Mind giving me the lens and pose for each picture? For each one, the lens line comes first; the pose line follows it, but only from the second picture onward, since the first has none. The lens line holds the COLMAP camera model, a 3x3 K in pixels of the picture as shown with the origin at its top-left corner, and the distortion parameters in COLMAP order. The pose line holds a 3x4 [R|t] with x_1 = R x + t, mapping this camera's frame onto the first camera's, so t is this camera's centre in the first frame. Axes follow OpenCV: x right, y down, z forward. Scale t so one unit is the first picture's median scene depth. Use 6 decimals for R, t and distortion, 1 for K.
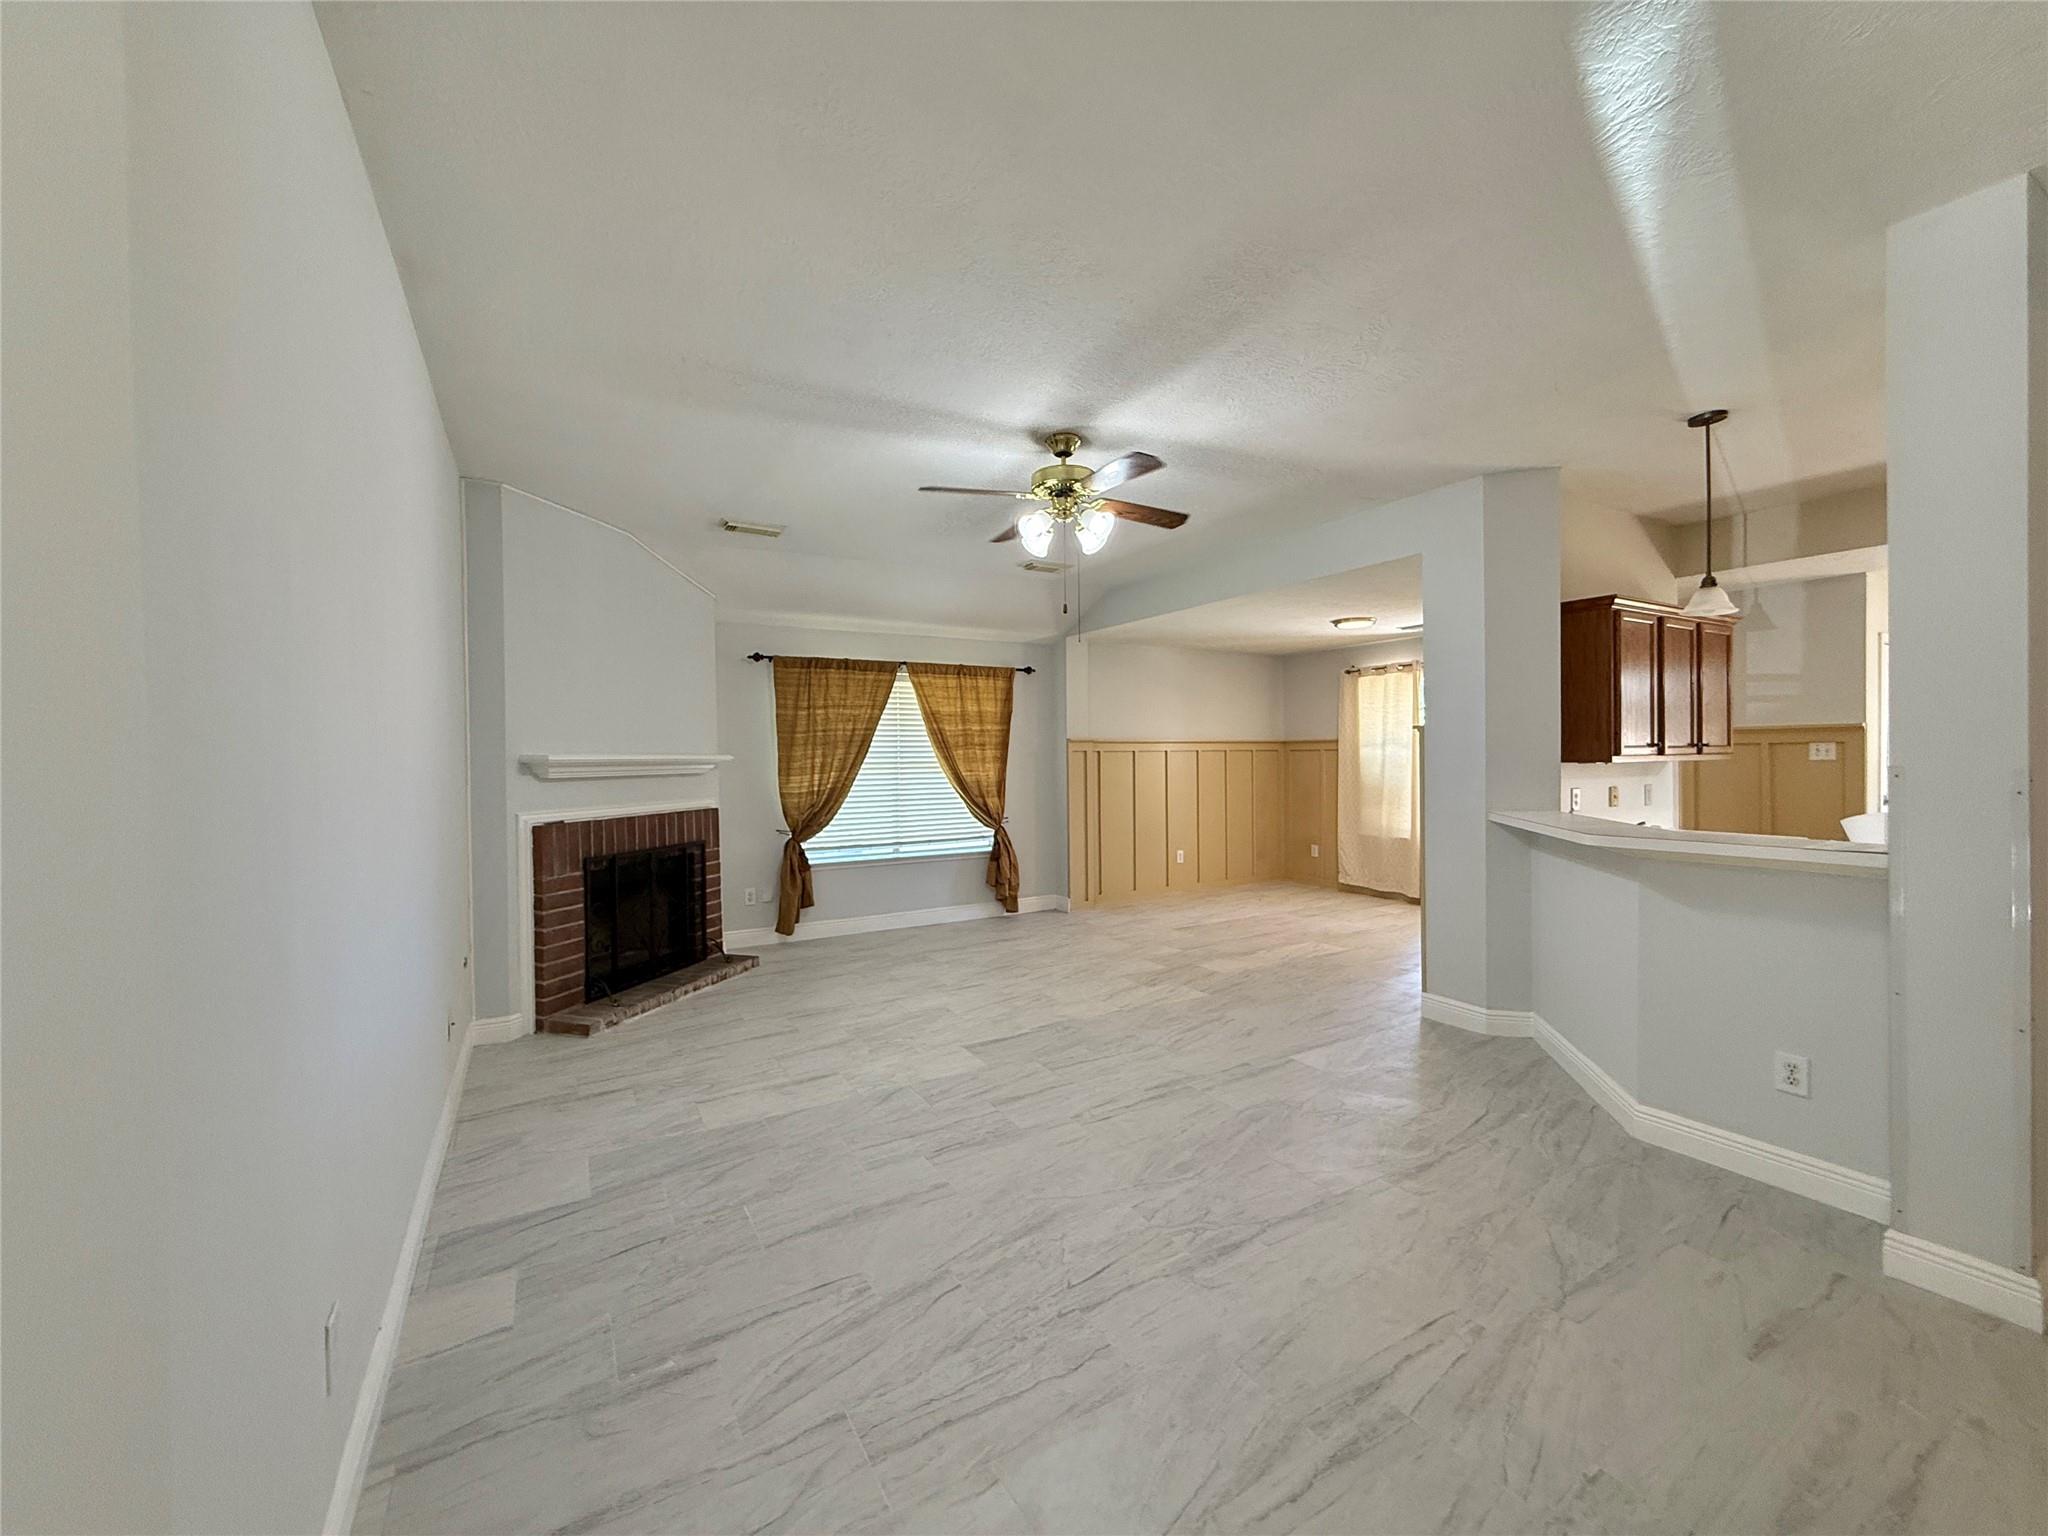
lens RADIAL K [[867.8, 0, 1024.0], [0, 867.8, 768.0], [0, 0, 1]] dist [0.001823, 0.000105]
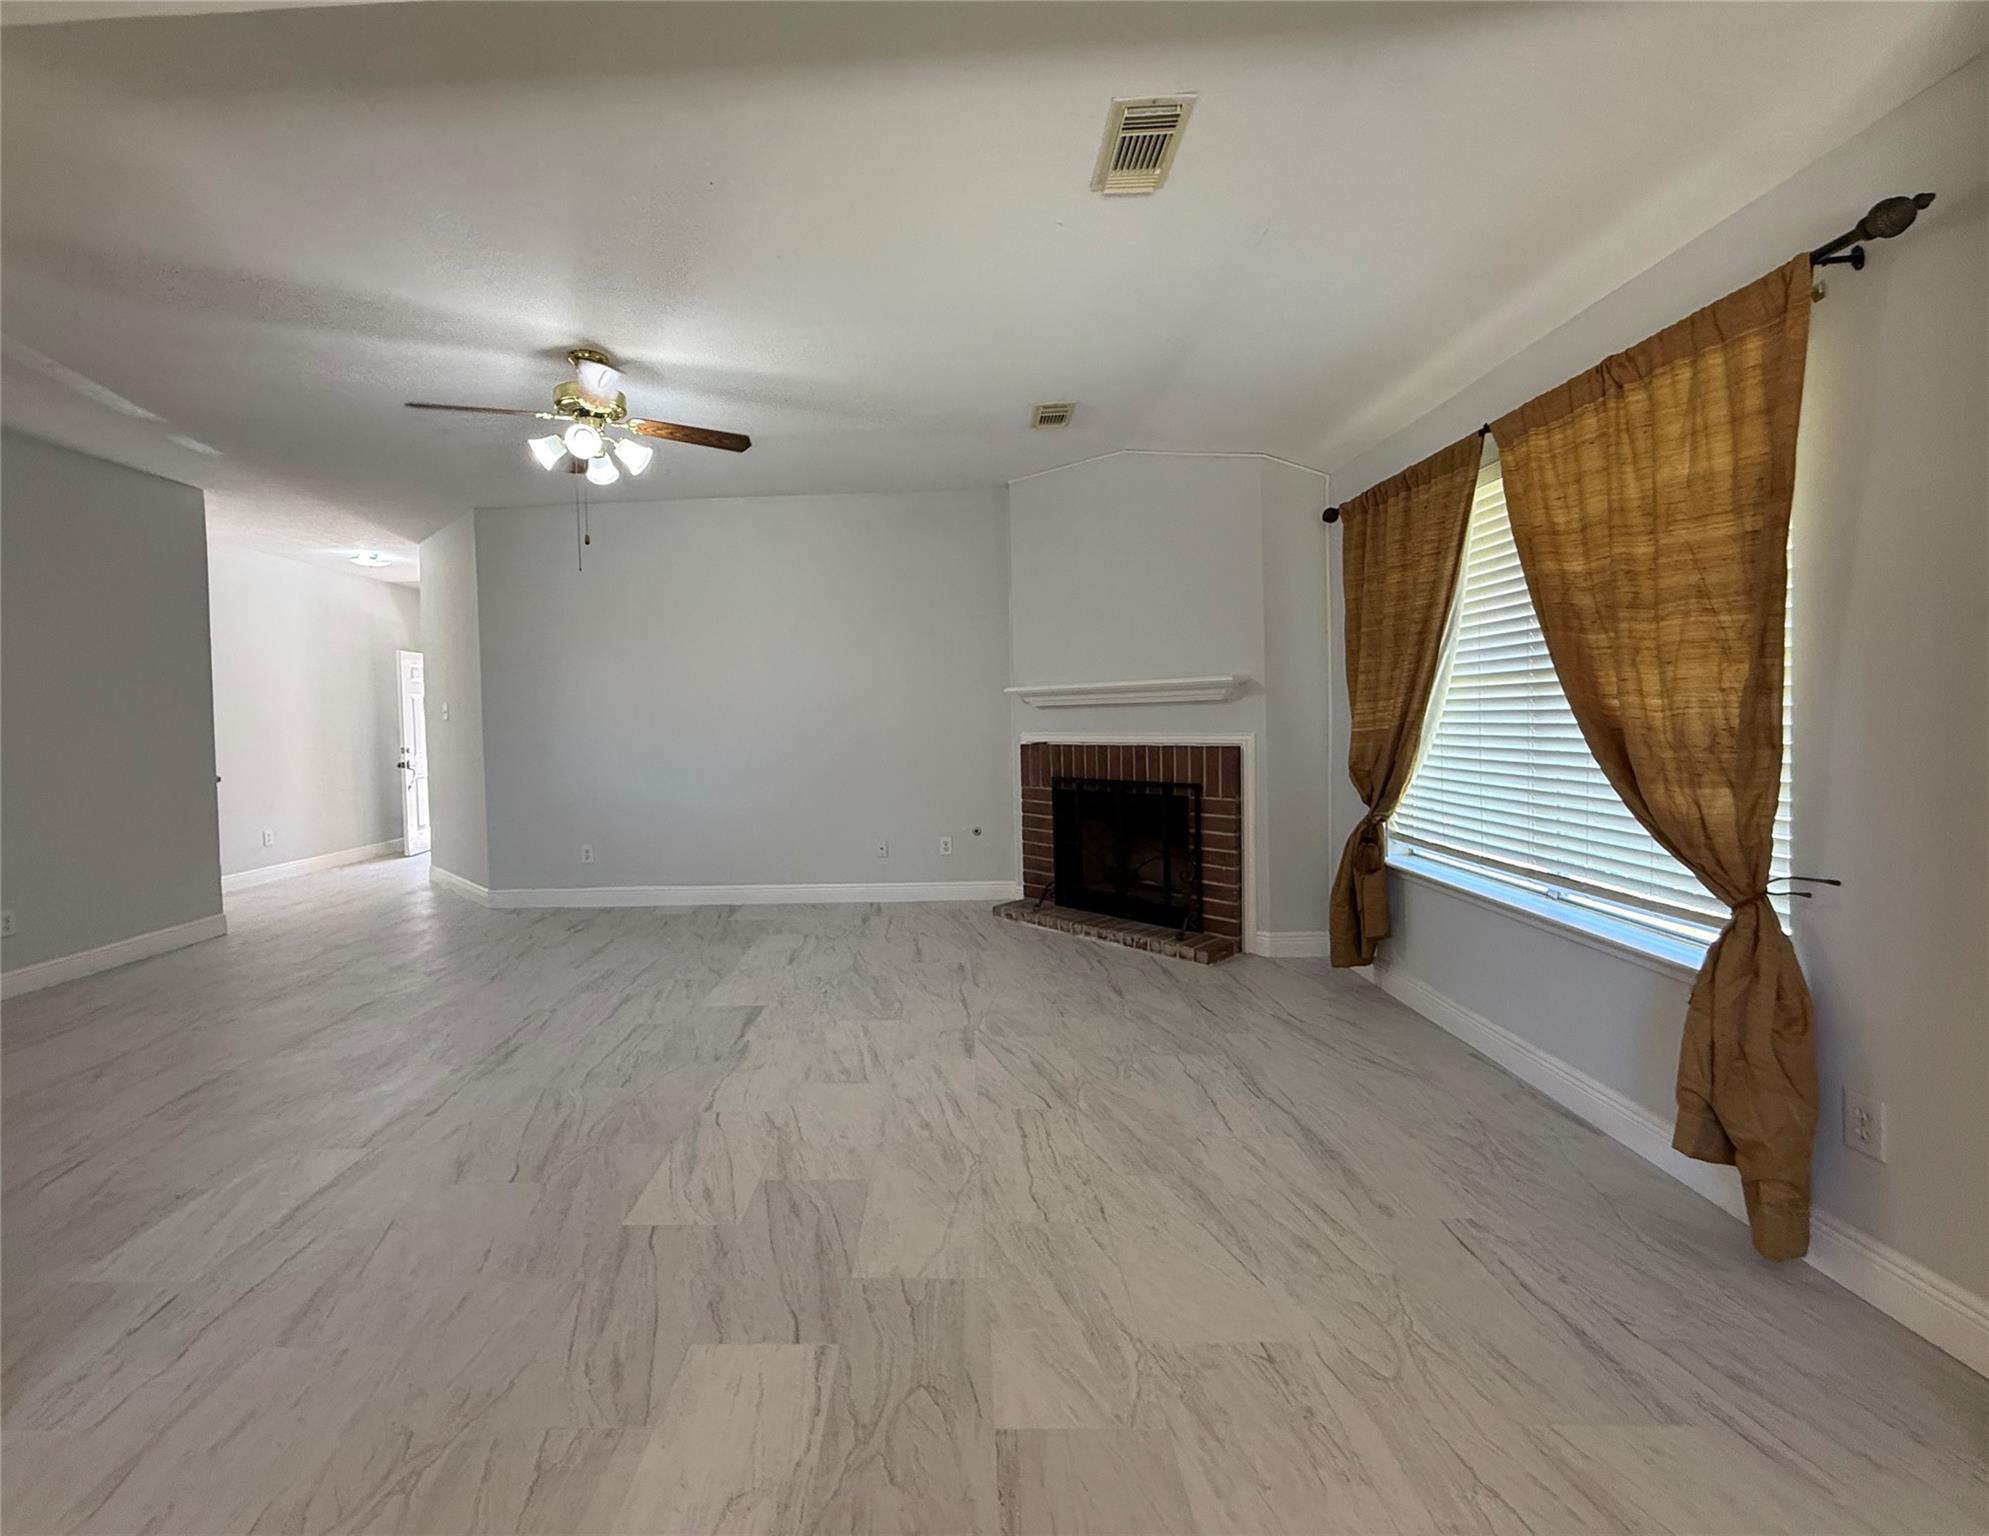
lens RADIAL K [[954.5, 0, 992.3], [0, 954.5, 727.5], [0, 0, 1]] dist [-0.001096, -0.000054]
pose [[-0.561527, 0.033365, -0.826785, 0.485582], [0.020297, 0.999441, 0.026548, 0.003775], [0.827209, -0.001874, -0.561891, 1.389852]]
